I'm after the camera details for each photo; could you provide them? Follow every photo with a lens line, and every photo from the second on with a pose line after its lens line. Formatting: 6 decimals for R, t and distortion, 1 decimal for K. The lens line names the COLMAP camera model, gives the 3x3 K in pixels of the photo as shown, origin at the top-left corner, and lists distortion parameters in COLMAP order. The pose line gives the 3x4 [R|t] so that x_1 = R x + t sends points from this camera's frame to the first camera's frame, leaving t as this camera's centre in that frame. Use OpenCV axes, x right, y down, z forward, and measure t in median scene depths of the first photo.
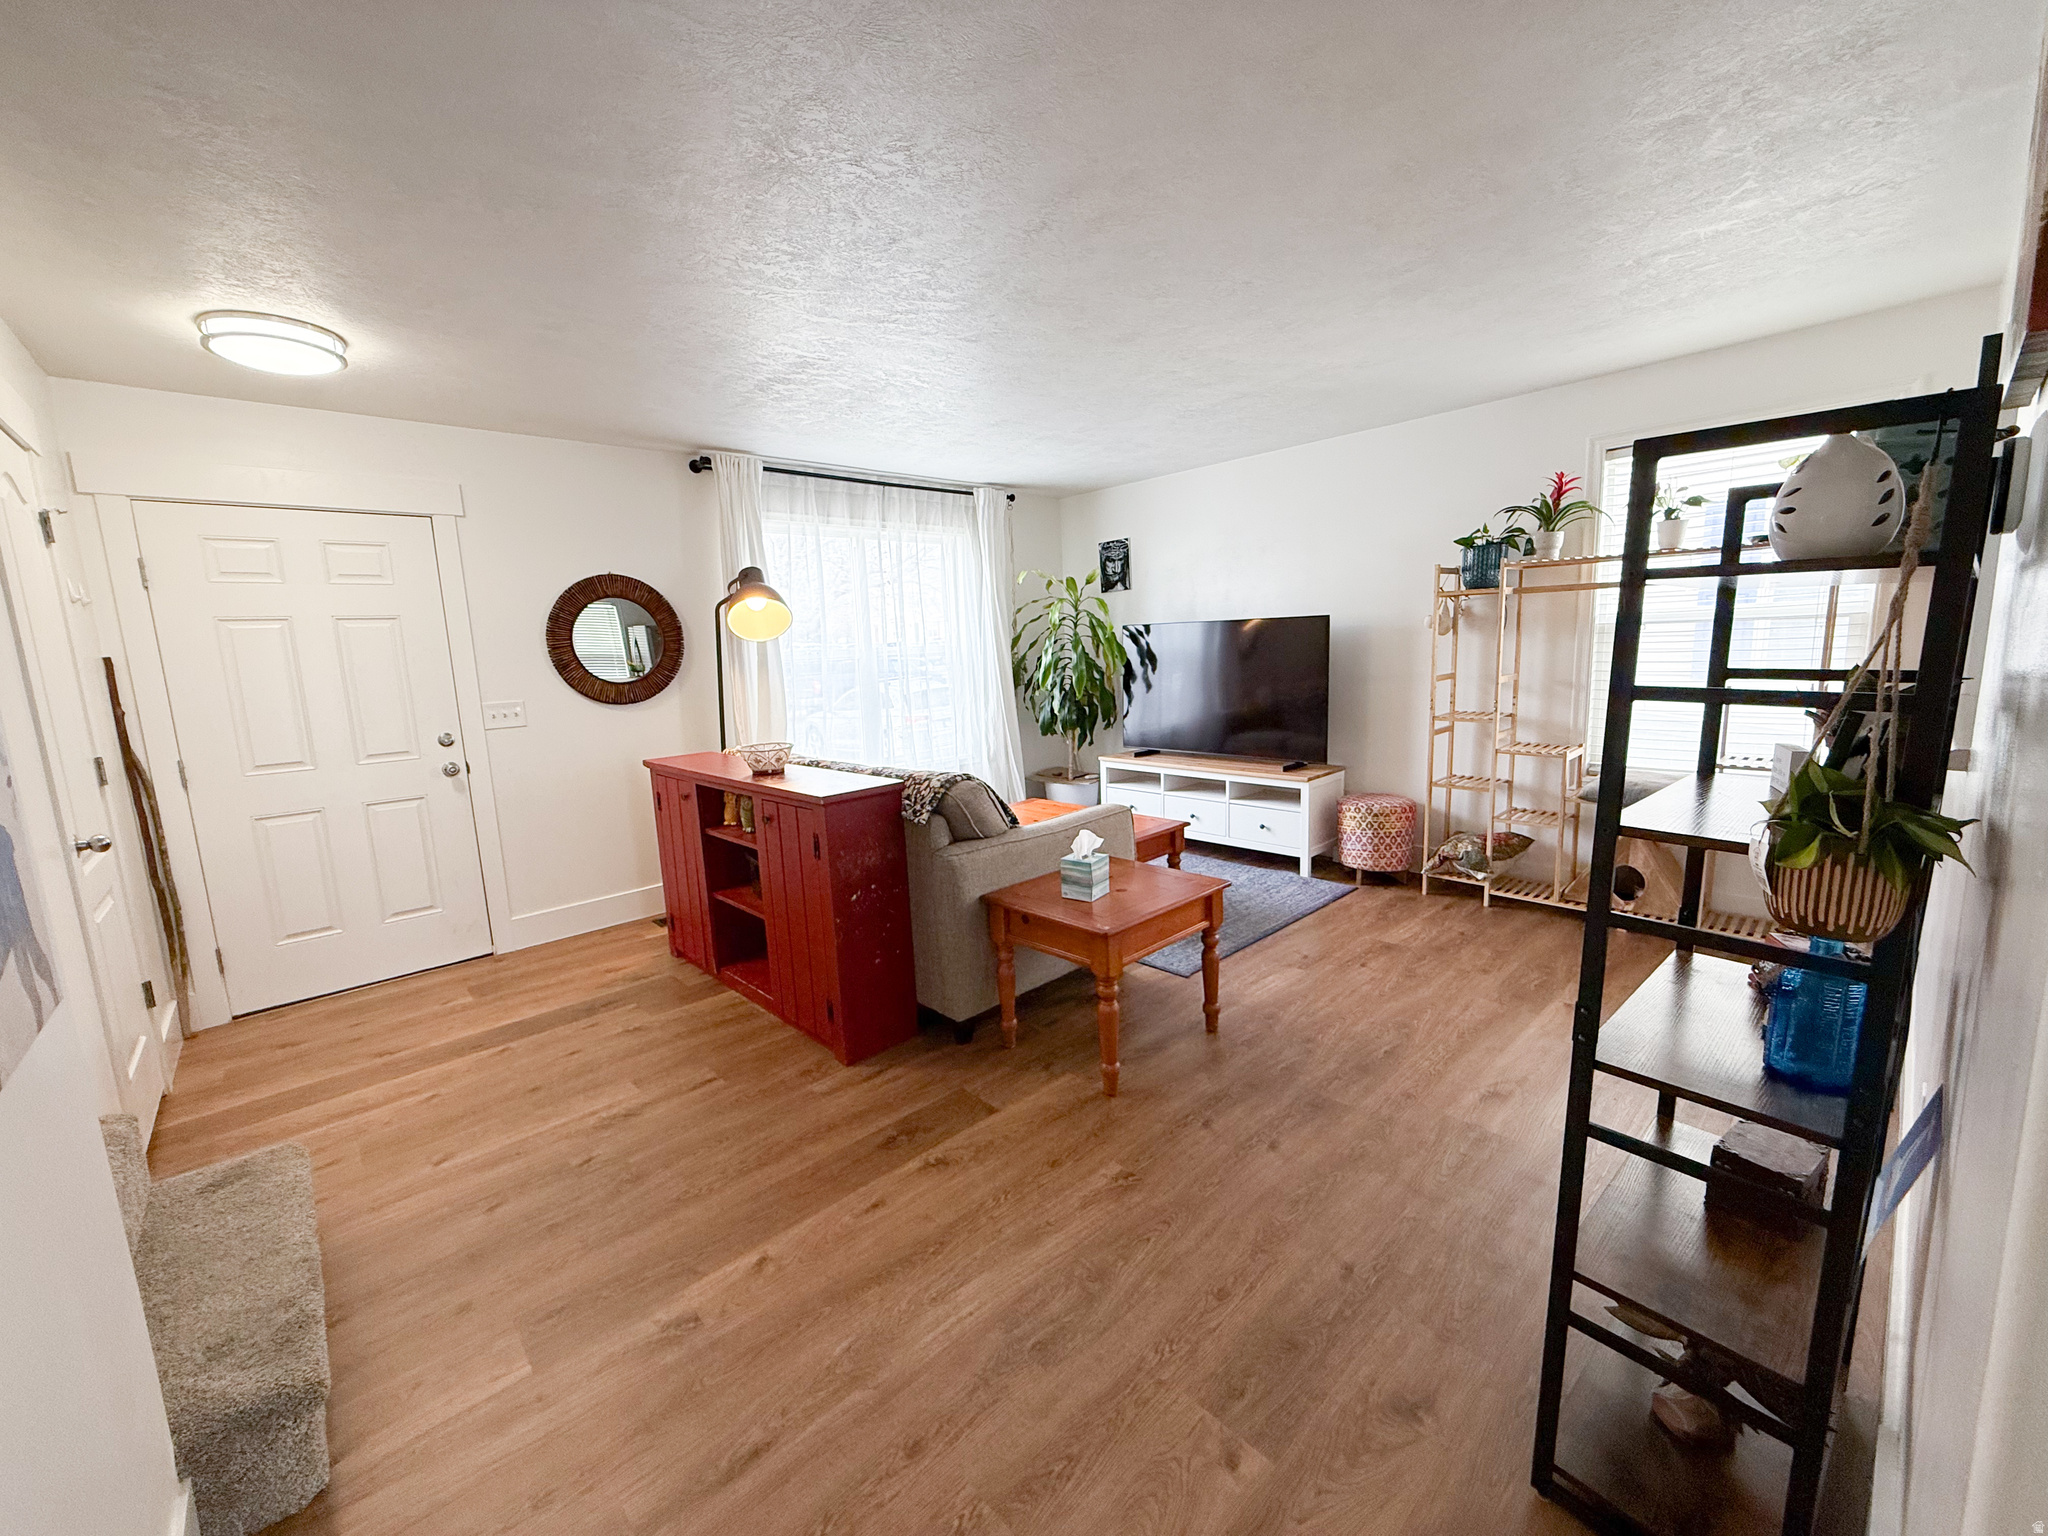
lens RADIAL K [[815.4, 0, 1019.2], [0, 815.4, 766.8], [0, 0, 1]] dist [-0.000982, 0.001789]
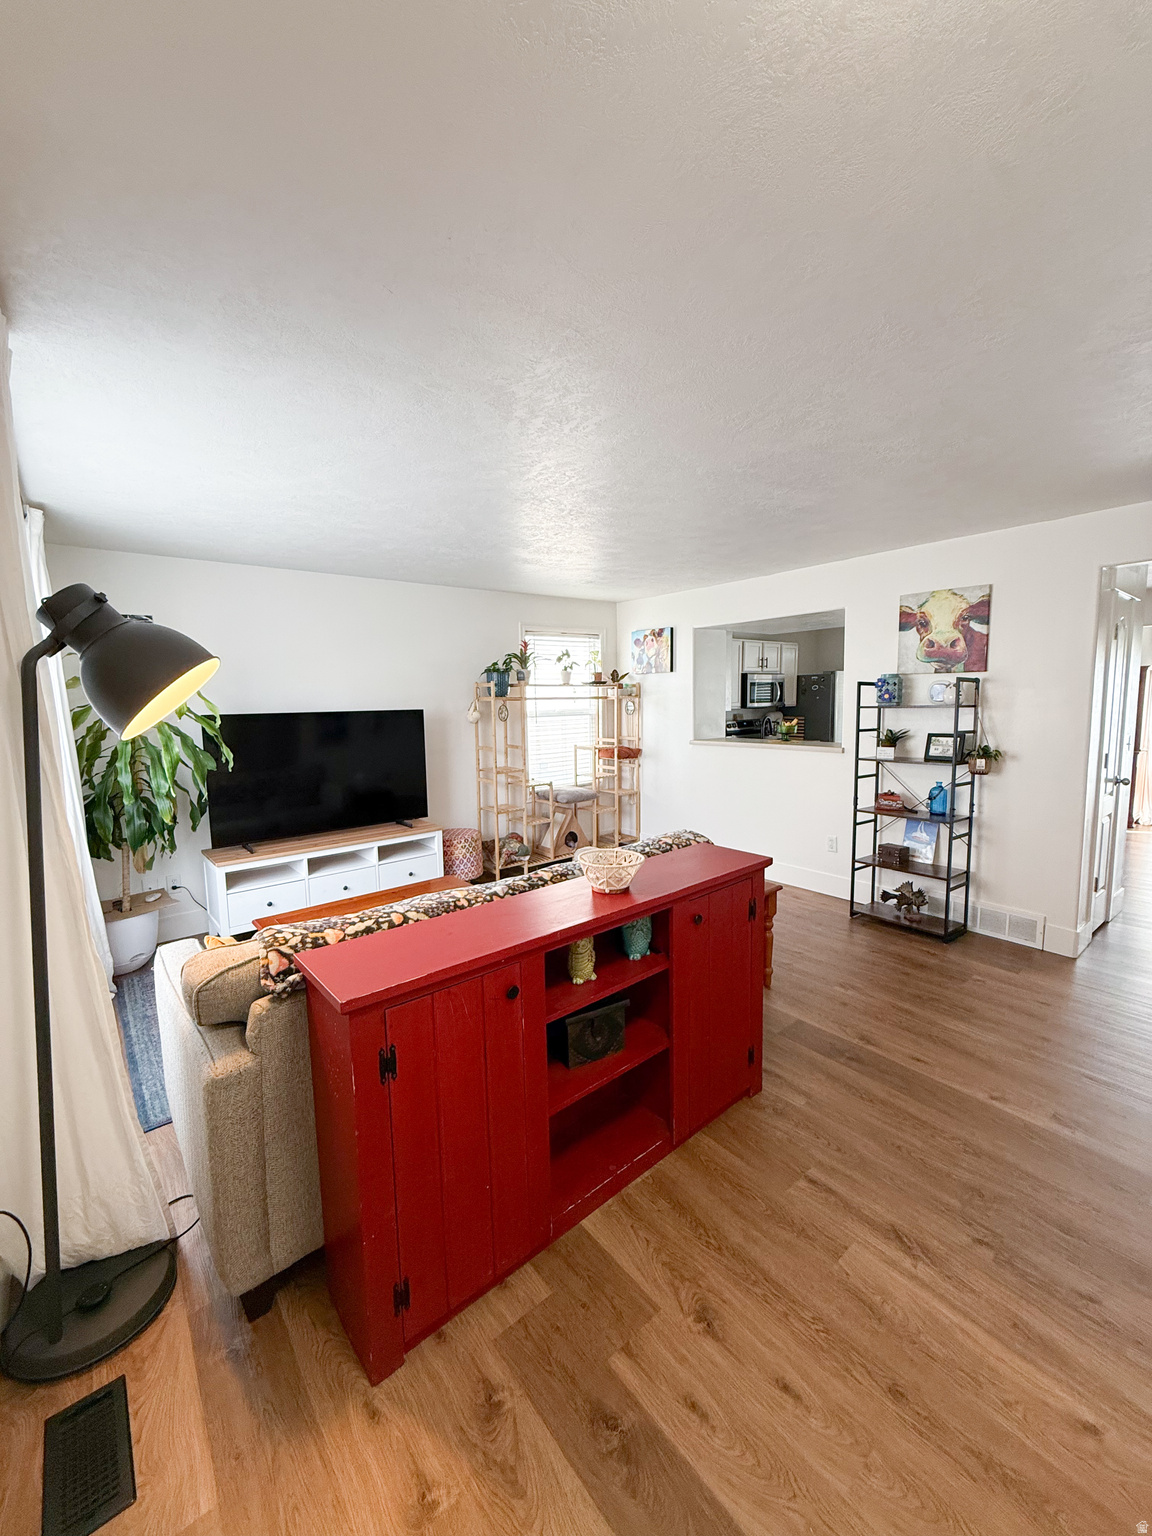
lens RADIAL K [[611.5, 0, 572.0], [0, 611.5, 765.2], [0, 0, 1]] dist [-0.000982, 0.001789]
pose [[0.060482, -0.076765, 0.995213, -0.945340], [0.173791, 0.982620, 0.065232, -0.169637], [-0.982924, 0.169014, 0.072772, 1.003211]]
